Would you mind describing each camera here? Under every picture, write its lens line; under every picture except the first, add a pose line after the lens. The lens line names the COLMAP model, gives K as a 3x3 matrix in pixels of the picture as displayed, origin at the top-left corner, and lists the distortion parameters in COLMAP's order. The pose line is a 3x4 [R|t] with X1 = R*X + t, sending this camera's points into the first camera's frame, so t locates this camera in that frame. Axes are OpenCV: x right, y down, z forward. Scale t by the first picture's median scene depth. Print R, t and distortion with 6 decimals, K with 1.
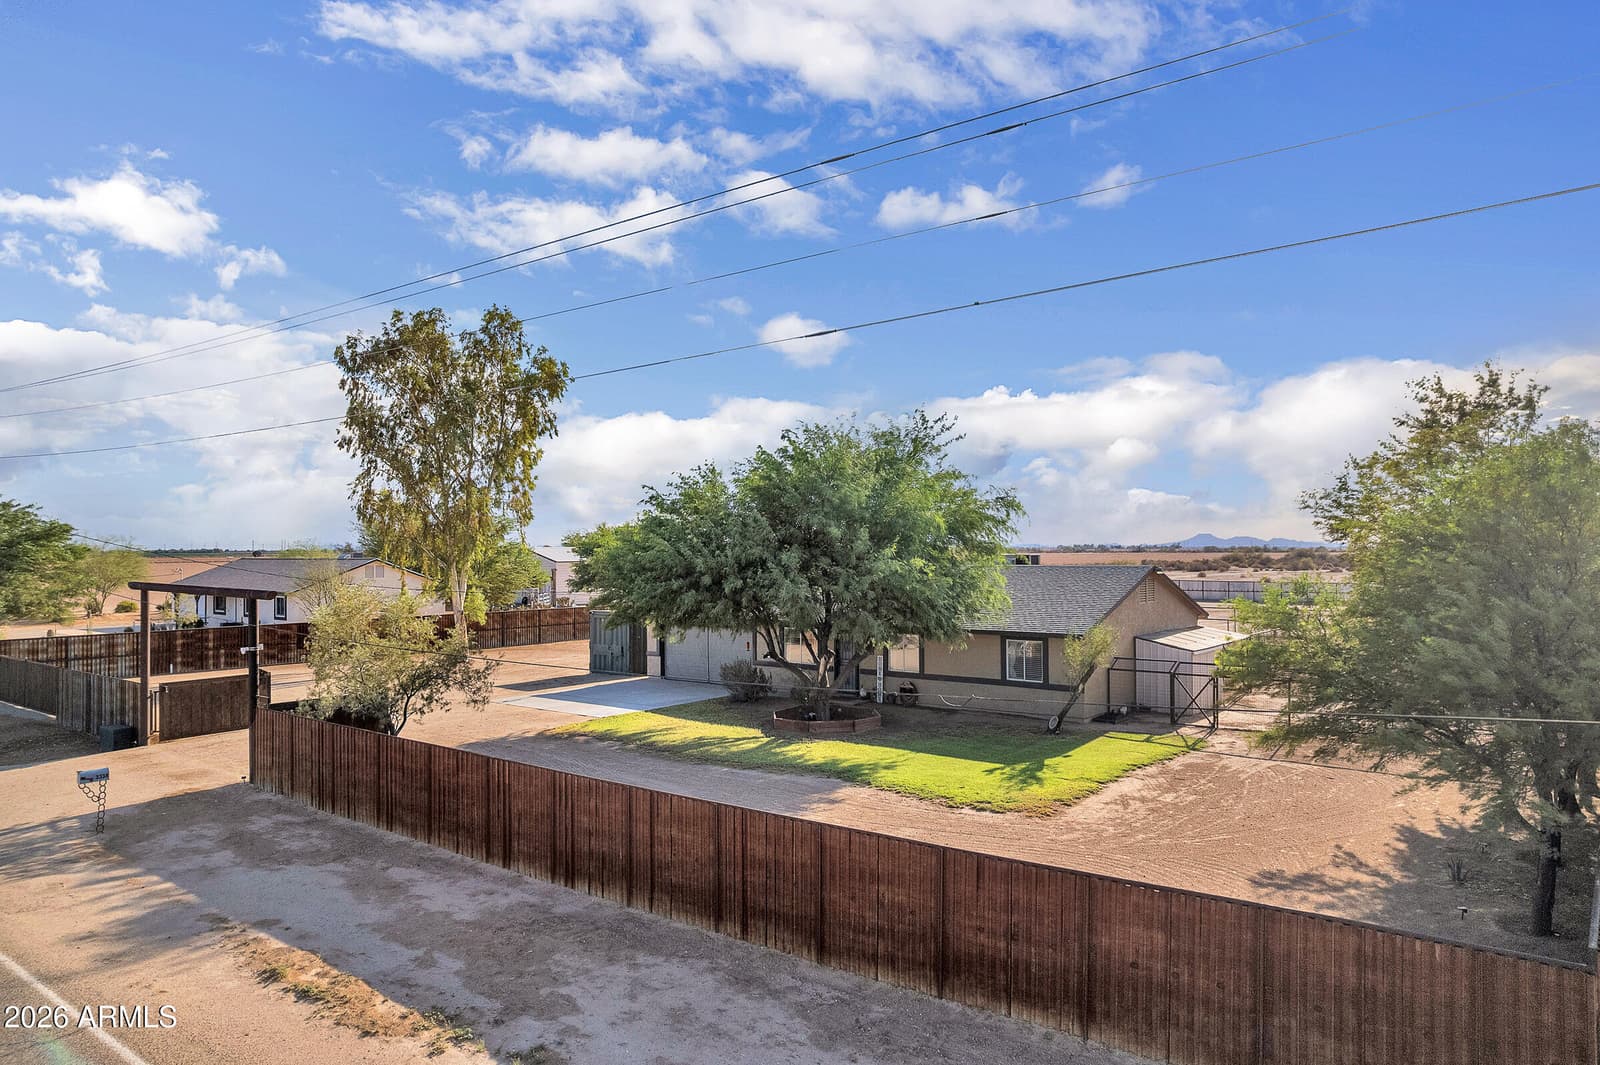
lens RADIAL K [[1055.1, 0, 782.8], [0, 1055.1, 535.6], [0, 0, 1]] dist [-0.057718, 0.053985]
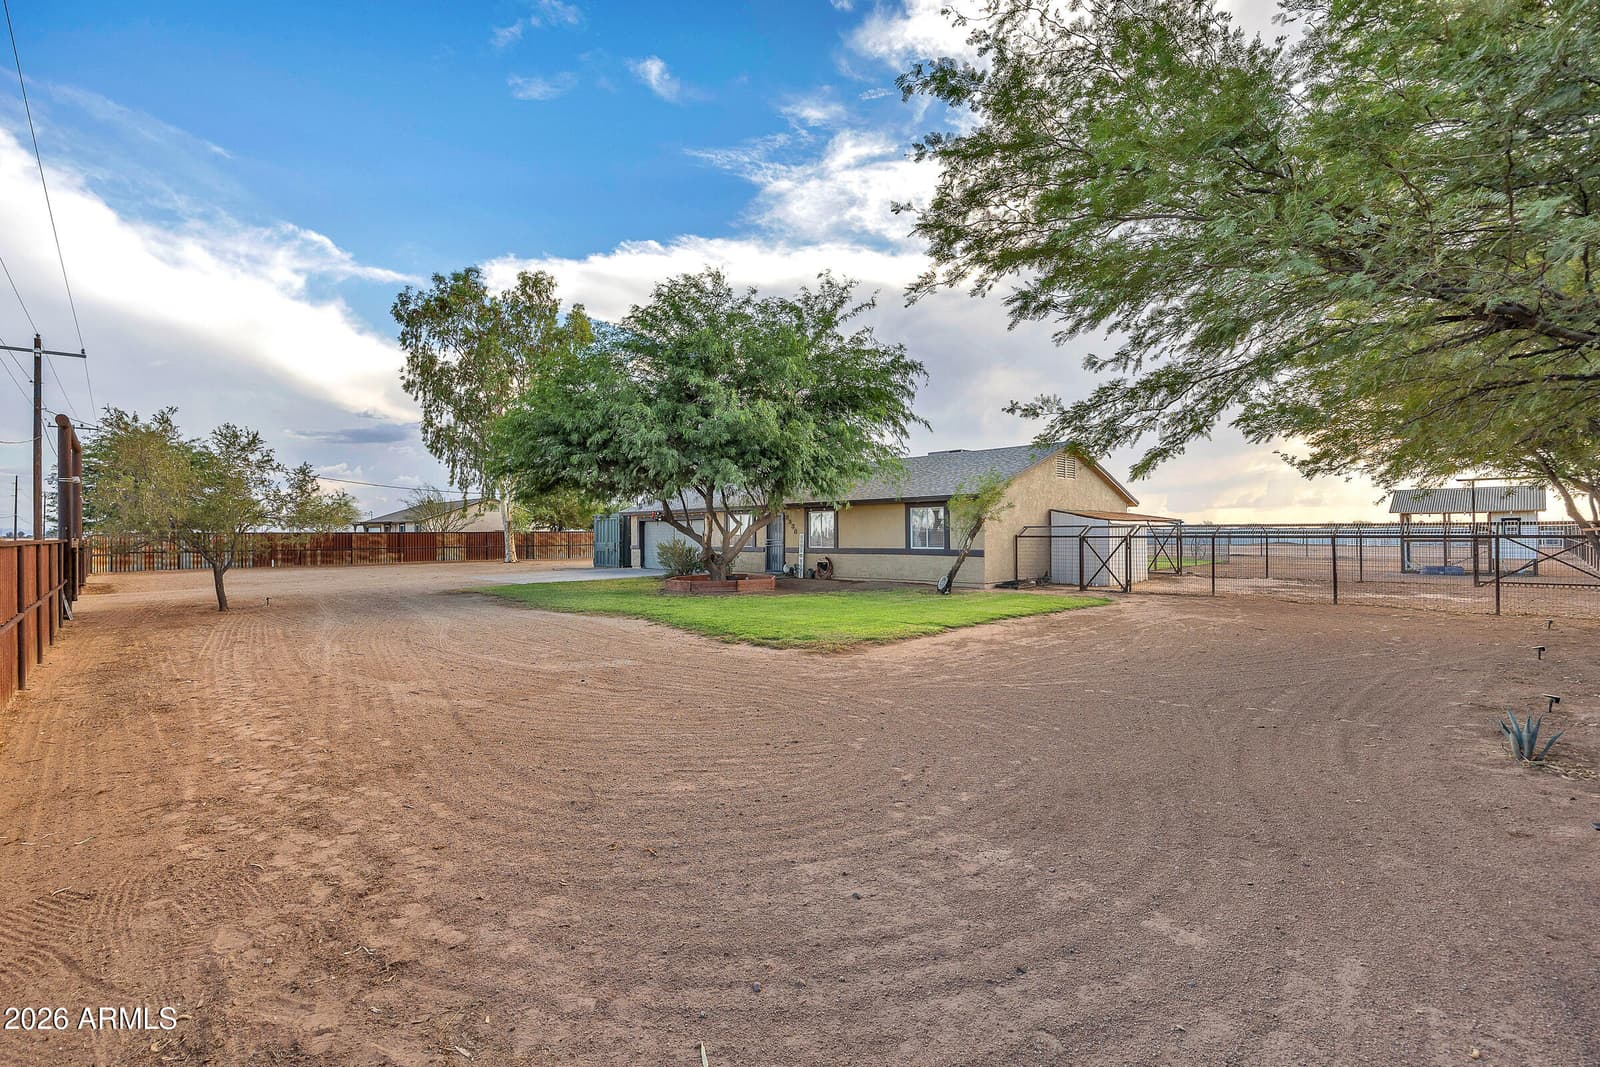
lens RADIAL K [[681.0, 0, 794.9], [0, 681.0, 546.2], [0, 0, 1]] dist [-0.020500, -0.000075]
pose [[0.990279, -0.008146, -0.138859, 0.180176], [0.011205, 0.999711, 0.021262, 0.111497], [0.138645, -0.022611, 0.990084, 0.320072]]
